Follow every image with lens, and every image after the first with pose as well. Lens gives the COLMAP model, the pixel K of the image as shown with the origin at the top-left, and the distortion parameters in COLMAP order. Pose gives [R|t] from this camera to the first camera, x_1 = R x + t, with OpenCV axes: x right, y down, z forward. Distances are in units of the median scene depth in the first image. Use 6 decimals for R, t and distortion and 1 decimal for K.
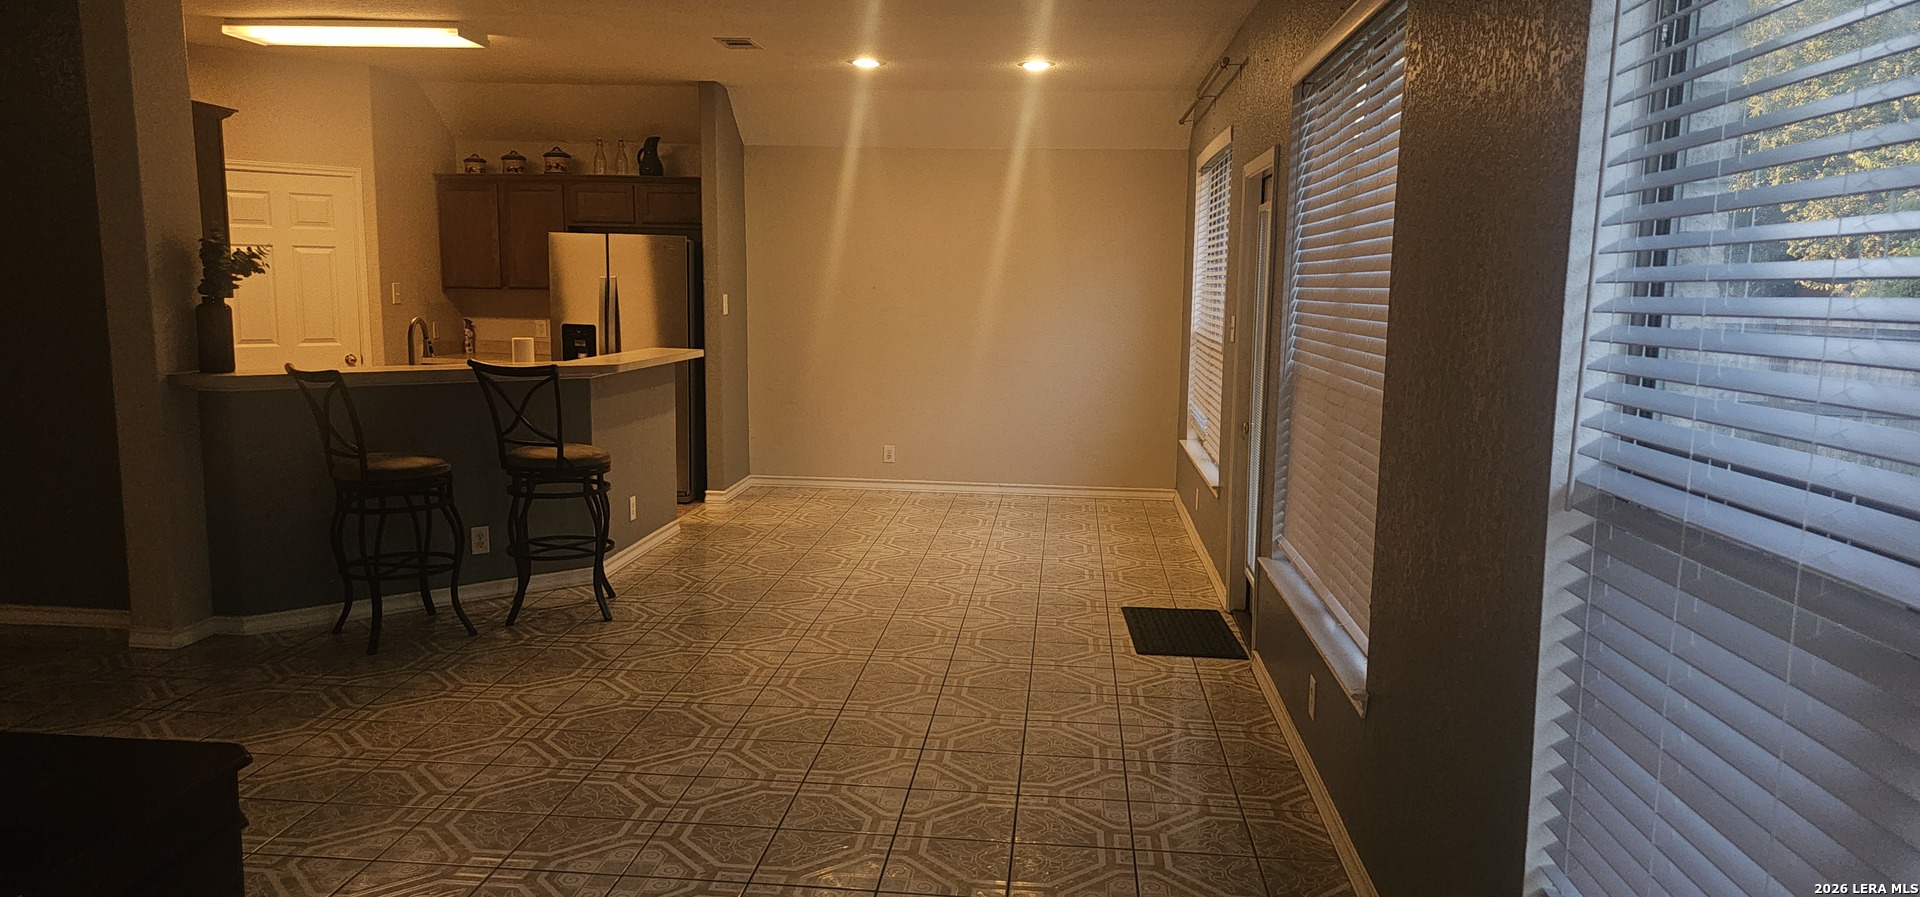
lens RADIAL K [[1286.1, 0, 940.0], [0, 1286.1, 457.3], [0, 0, 1]] dist [0.054798, -0.044297]
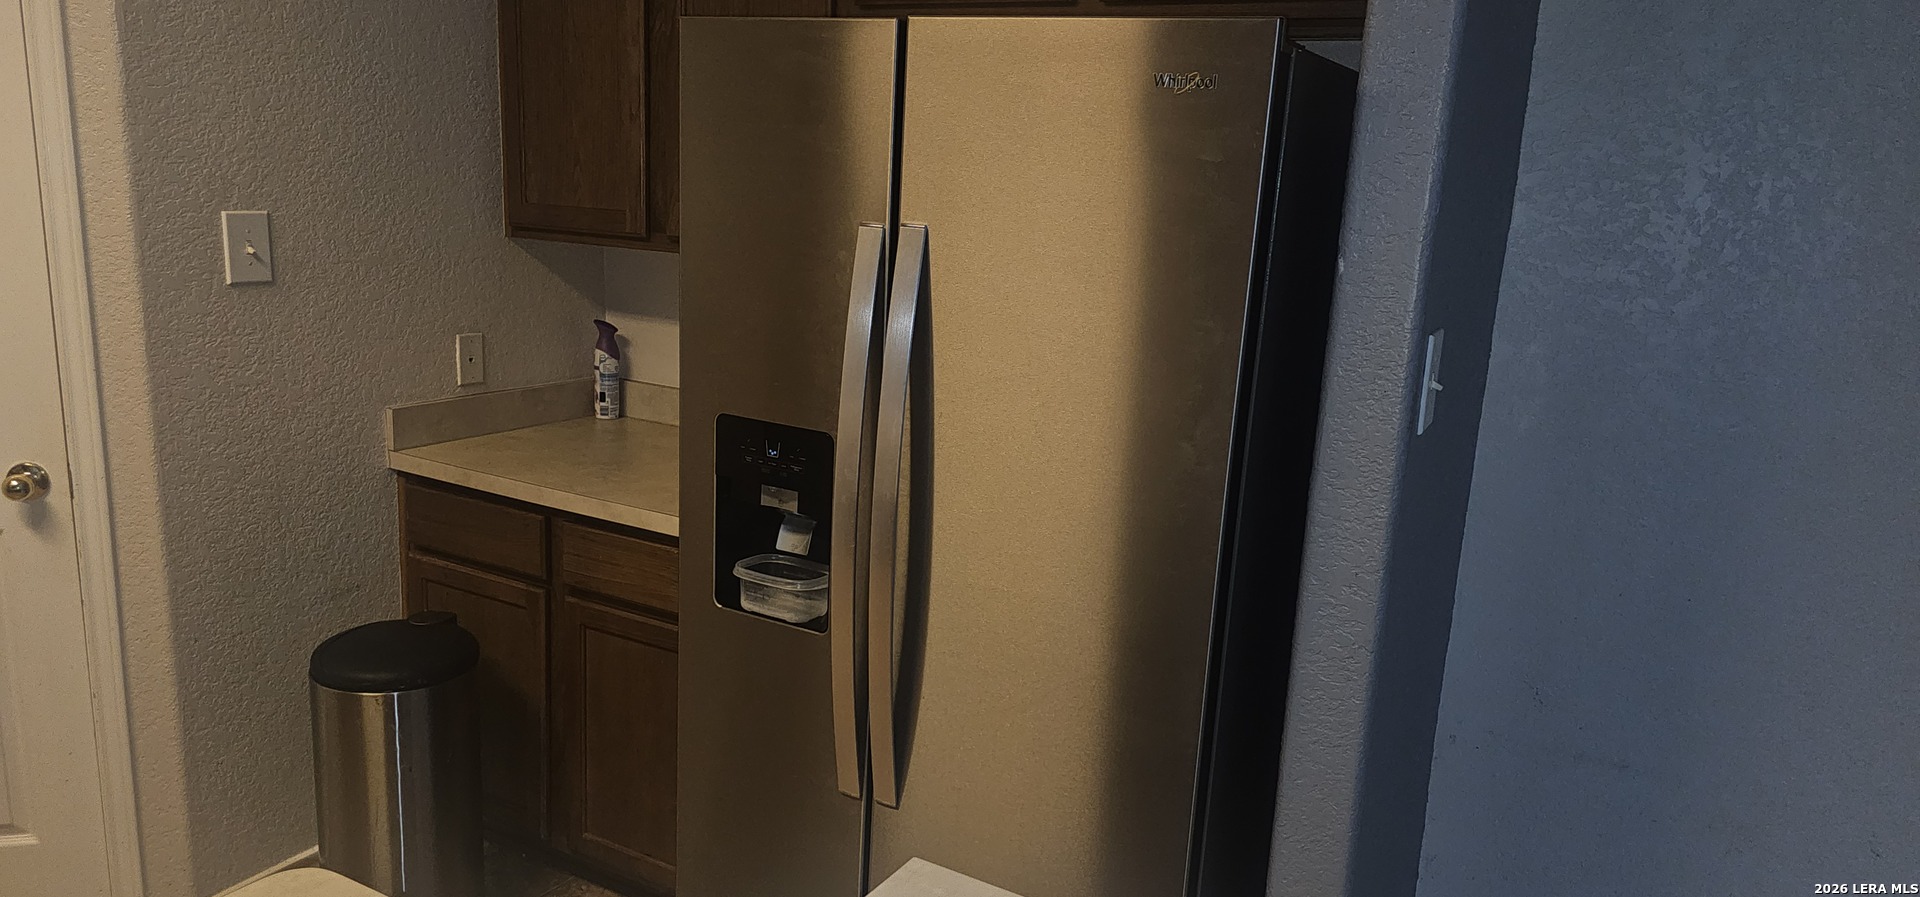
lens RADIAL K [[1286.1, 0, 964.7], [0, 1286.1, 466.8], [0, 0, 1]] dist [0.054798, -0.044297]
pose [[0.916733, 0.120419, -0.380919, -0.150448], [-0.094291, 0.991771, 0.086600, -0.112123], [0.388213, -0.043472, 0.920544, 0.755966]]
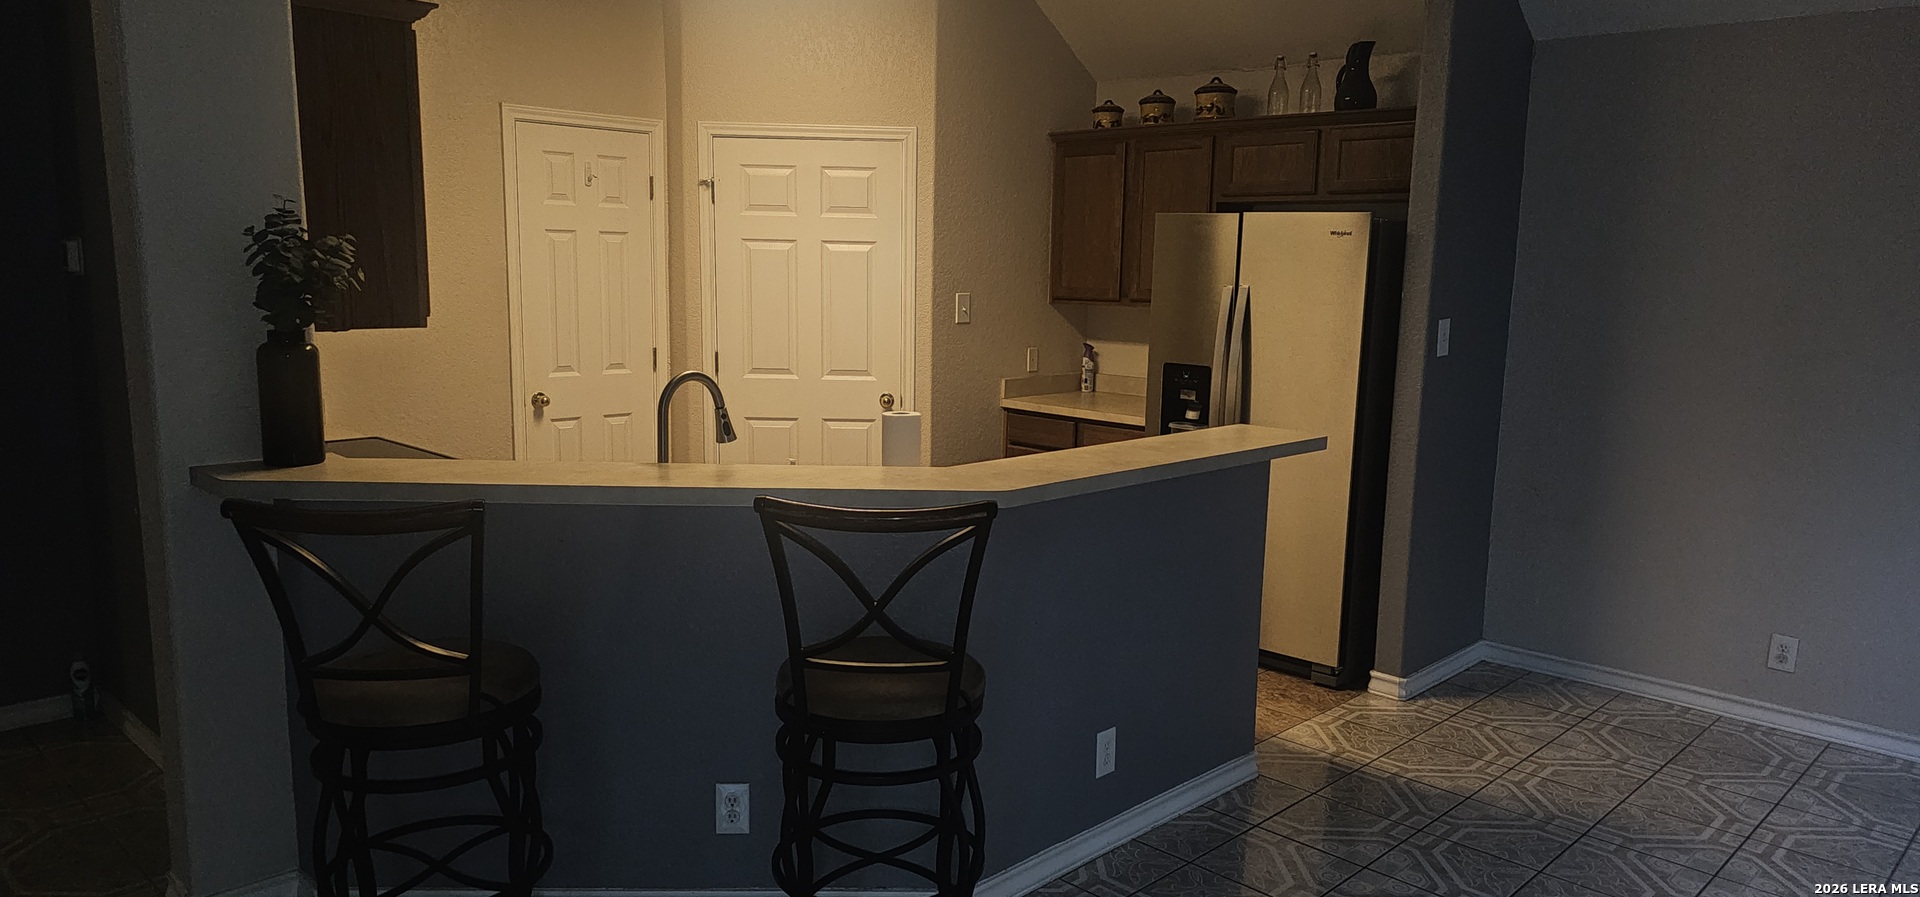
lens RADIAL K [[1286.1, 0, 954.8], [0, 1286.1, 482.7], [0, 0, 1]] dist [0.054798, -0.044297]
pose [[0.785334, 0.107922, -0.609592, 0.009167], [-0.092018, 0.994099, 0.057448, -0.068583], [0.612195, 0.010978, 0.790631, 0.429477]]
